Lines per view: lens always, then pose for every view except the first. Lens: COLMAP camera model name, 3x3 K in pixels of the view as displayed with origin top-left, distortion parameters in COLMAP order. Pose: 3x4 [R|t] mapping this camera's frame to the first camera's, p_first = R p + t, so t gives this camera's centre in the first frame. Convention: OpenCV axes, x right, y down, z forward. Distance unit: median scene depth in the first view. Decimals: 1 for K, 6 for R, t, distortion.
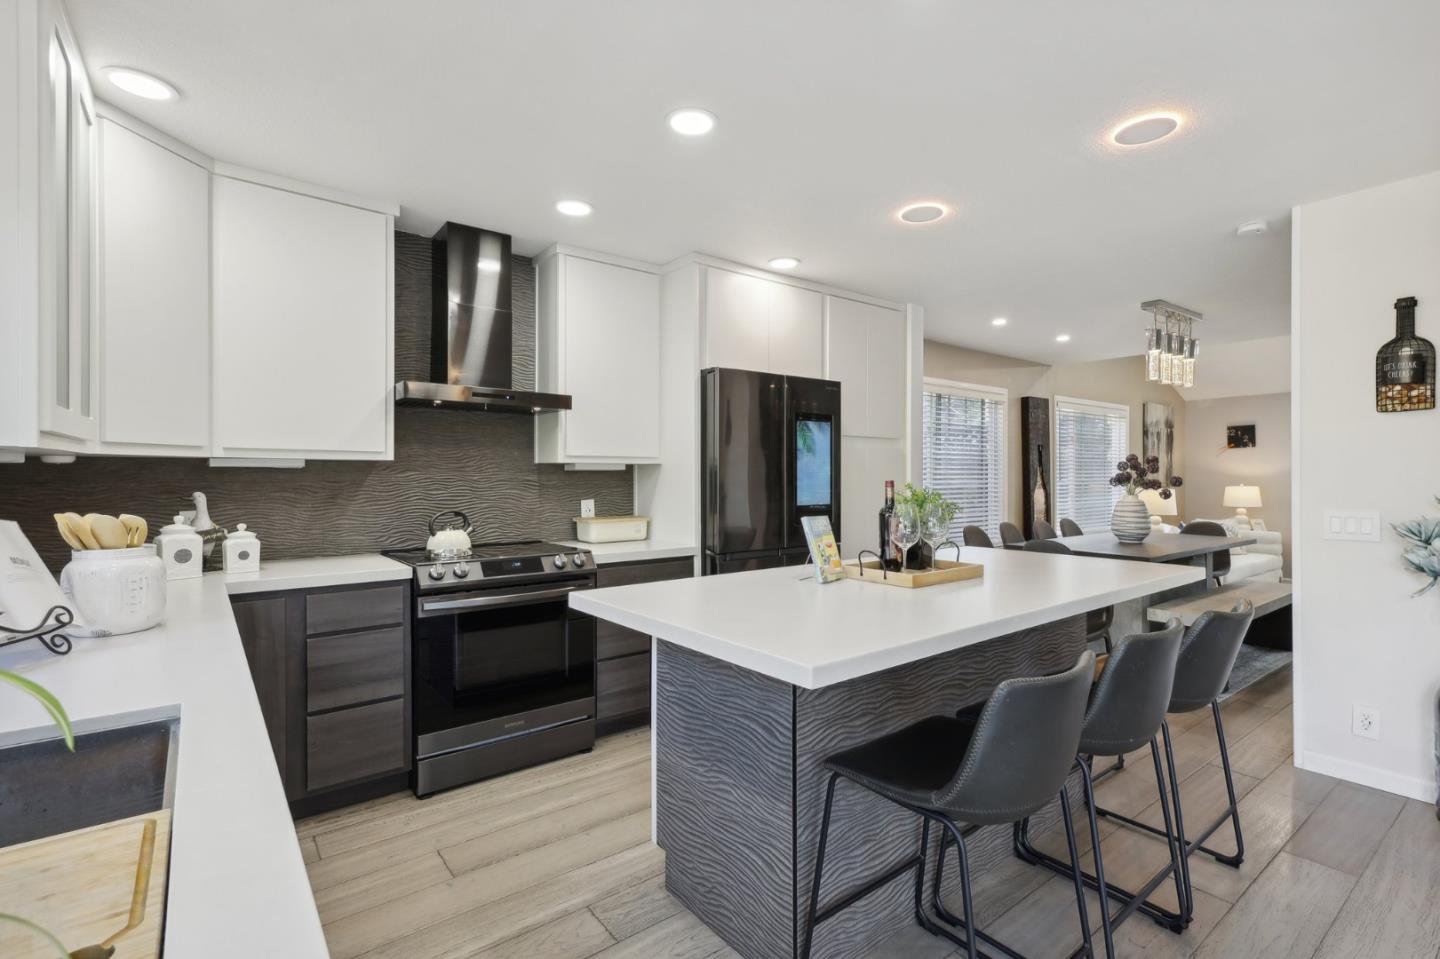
lens RADIAL K [[663.8, 0, 723.9], [0, 663.8, 477.8], [0, 0, 1]] dist [0.012557, 0.000179]
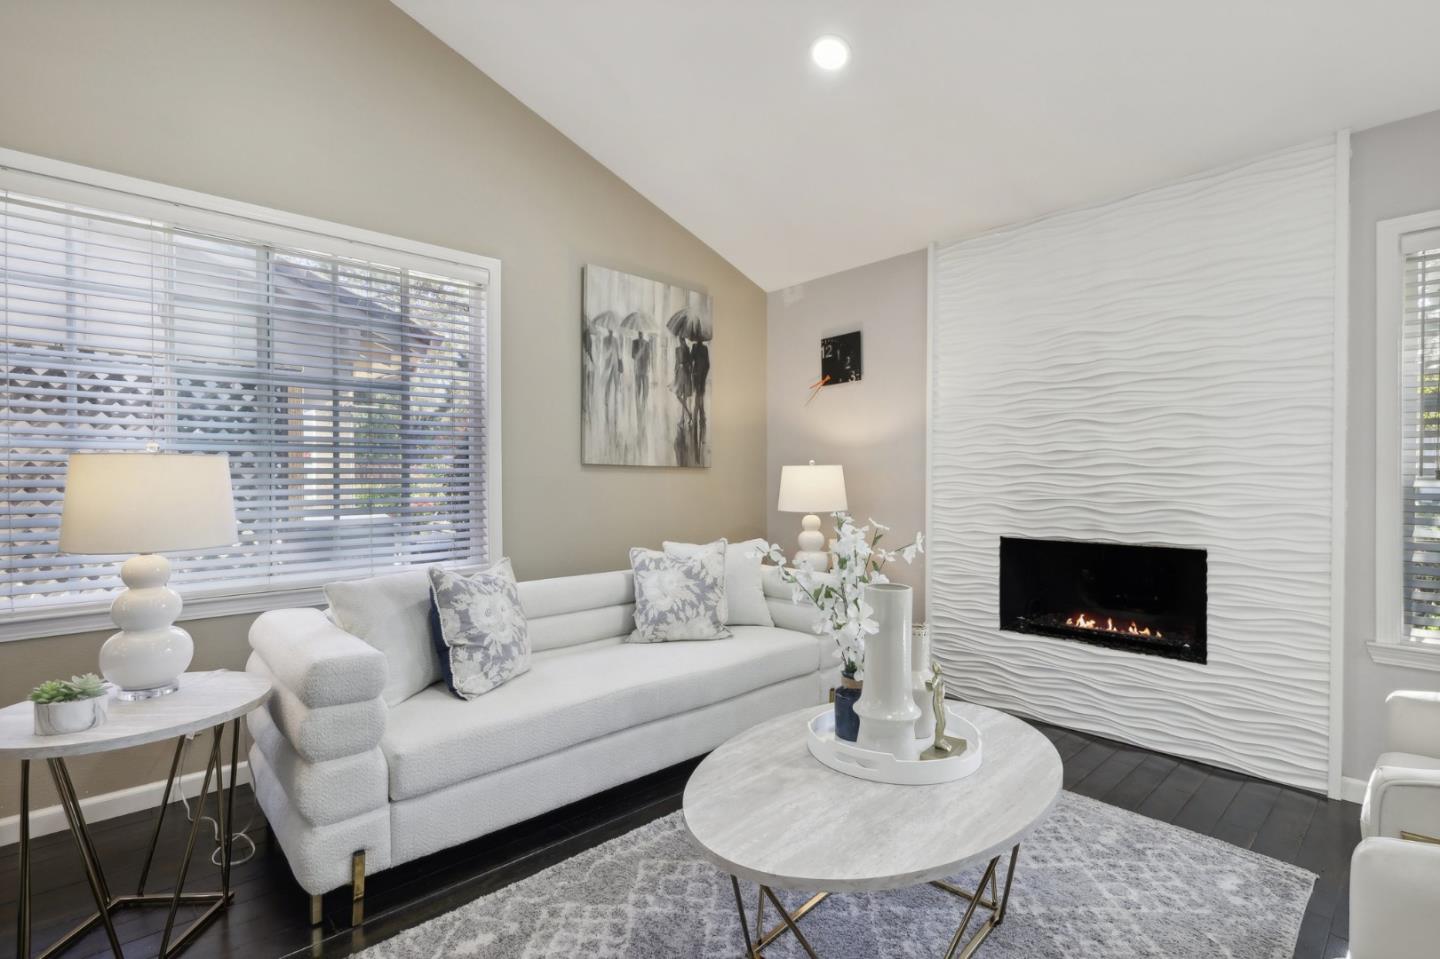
lens RADIAL K [[682.4, 0, 720.0], [0, 682.4, 479.5], [0, 0, 1]] dist [-0.000389, -0.000015]
pose [[0.995842, -0.002488, 0.091065, 1.798349], [0.002197, 0.999992, 0.003298, 0.054283], [-0.091072, -0.003084, 0.995839, 1.497601]]
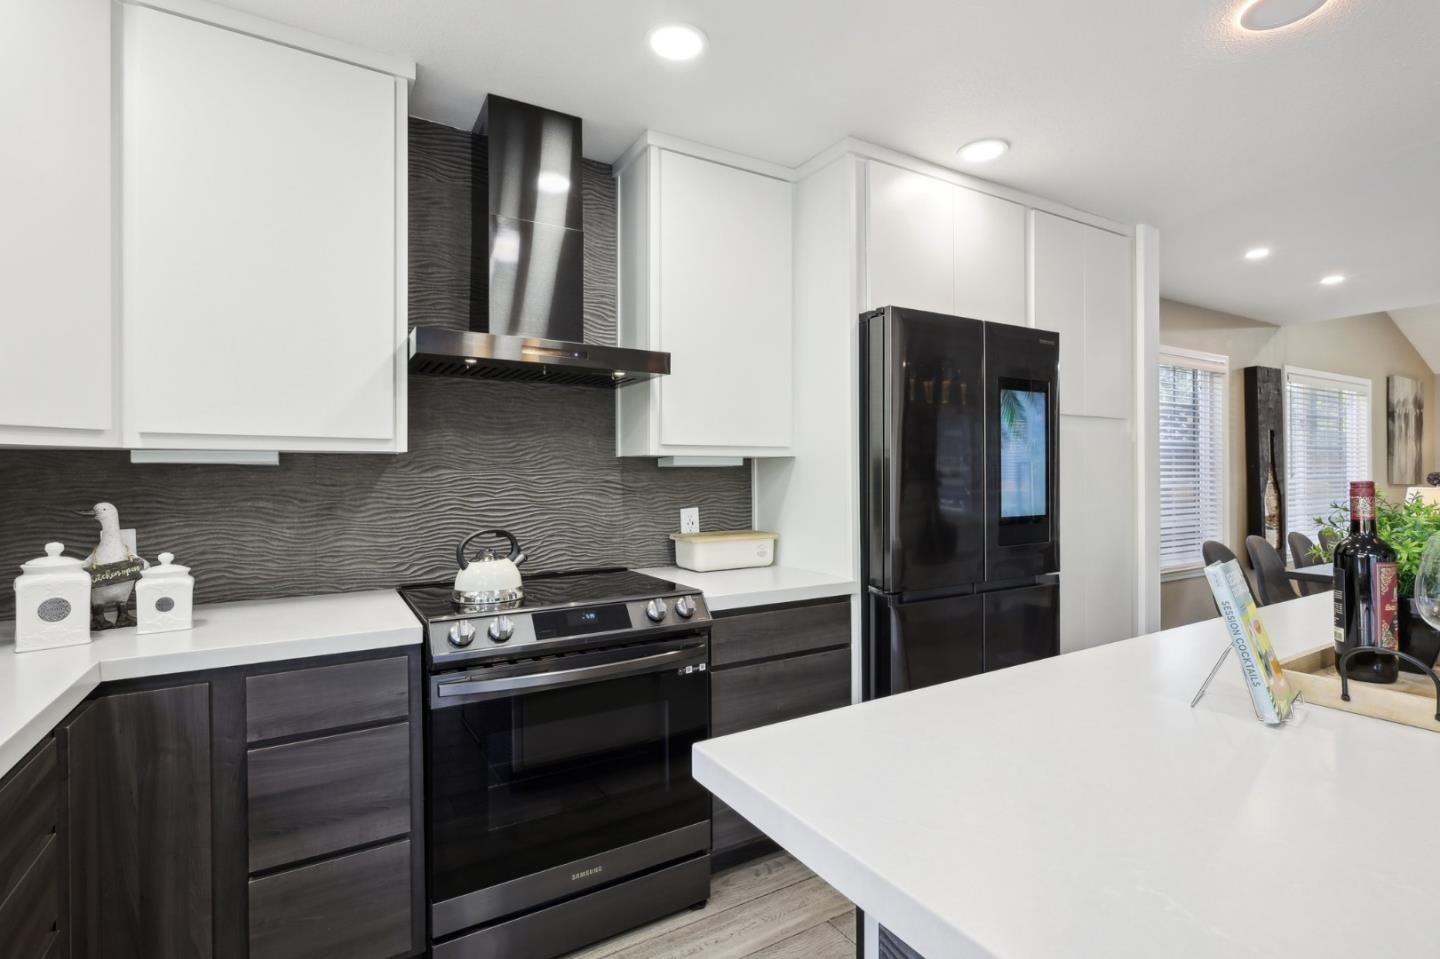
lens RADIAL K [[673.4, 0, 719.2], [0, 673.4, 473.5], [0, 0, 1]] dist [0.001227, 0.000149]
pose [[0.991832, -0.004677, -0.127464, -0.097733], [0.004297, 0.999985, -0.003260, -0.001507], [0.127478, 0.002685, 0.991838, 0.347389]]
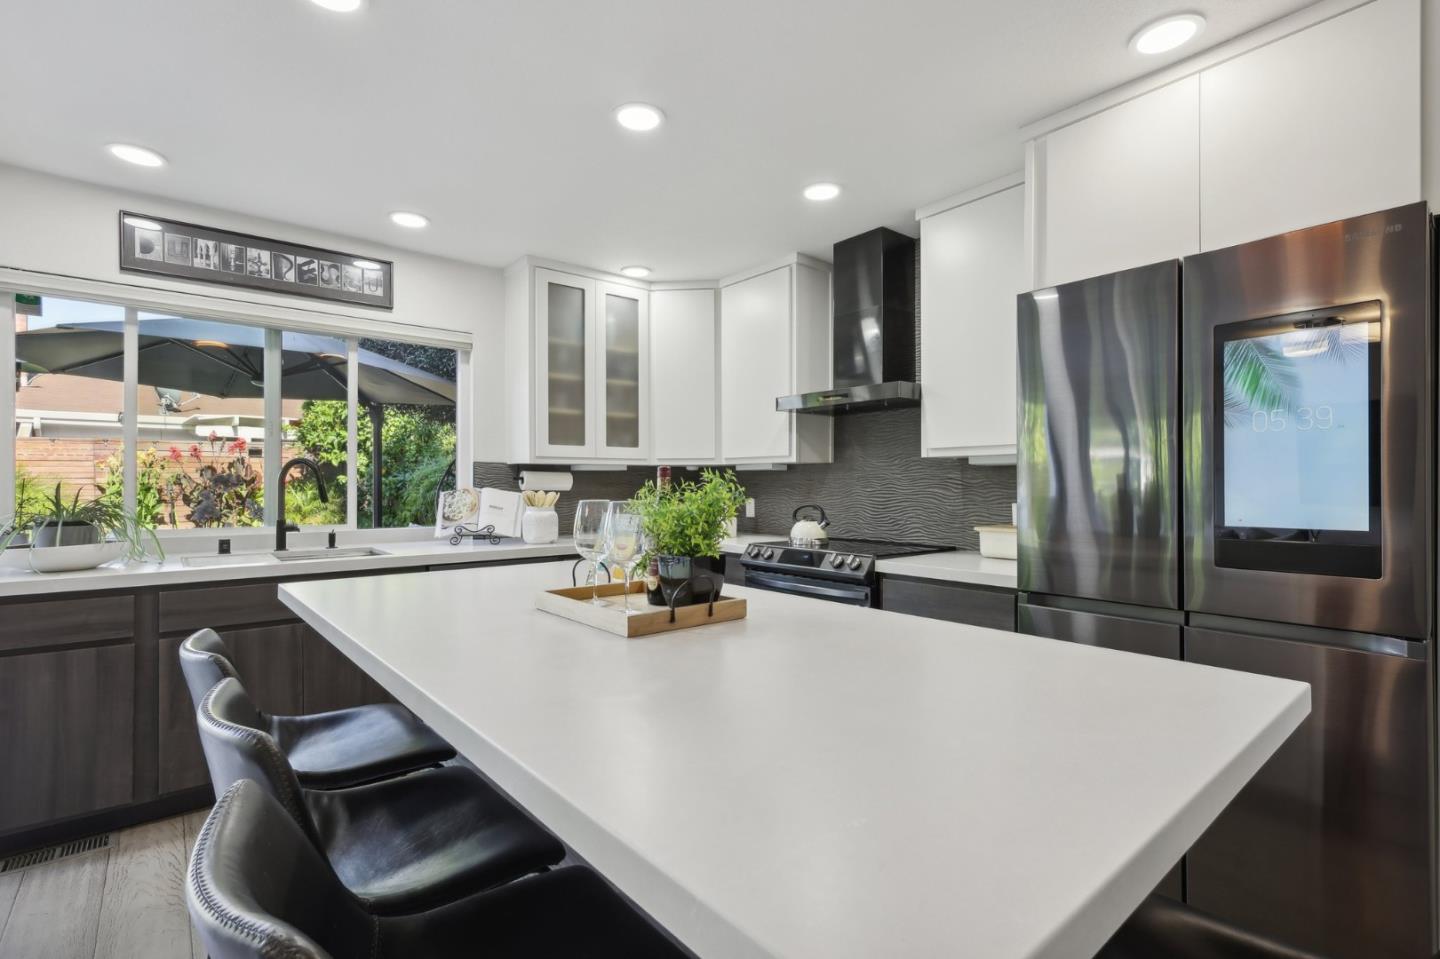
lens RADIAL K [[673.3, 0, 720.0], [0, 673.3, 479.5], [0, 0, 1]] dist [0.008906, 0.000063]
pose [[0.033293, -0.008663, -0.999408, 0.667490], [0.000223, 0.999962, -0.008661, 0.015149], [0.999446, 0.000065, 0.033294, 0.742708]]
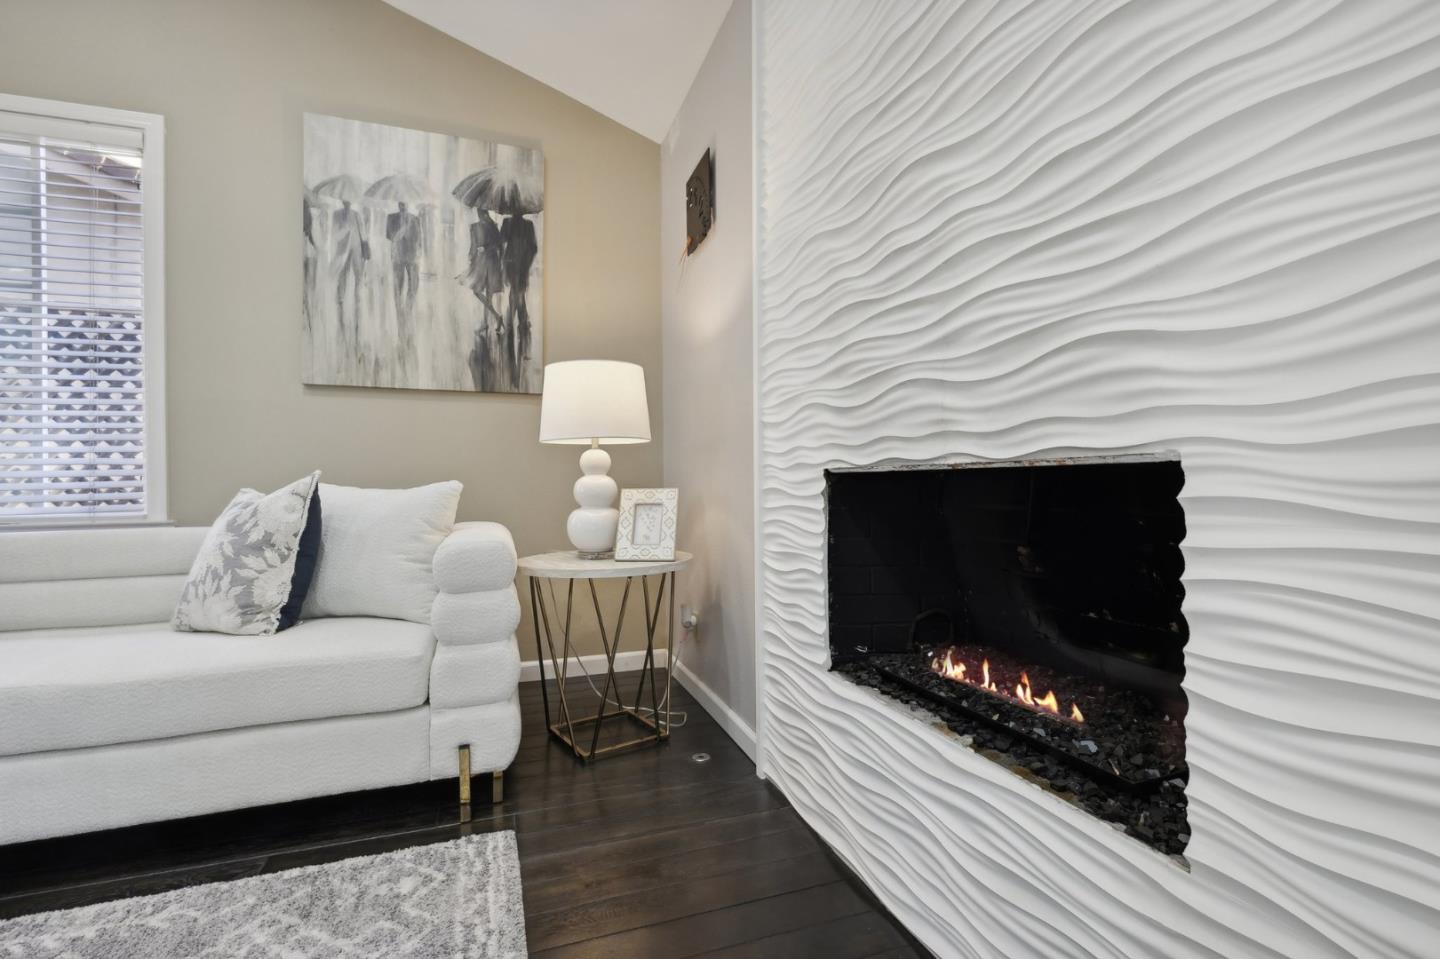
lens RADIAL K [[673.4, 0, 719.2], [0, 673.4, 473.5], [0, 0, 1]] dist [0.001227, 0.000149]
pose [[0.946330, -0.014212, -0.322888, 2.425348], [0.011867, 0.999887, -0.009230, 0.155081], [0.322983, 0.004903, 0.946392, 2.033698]]
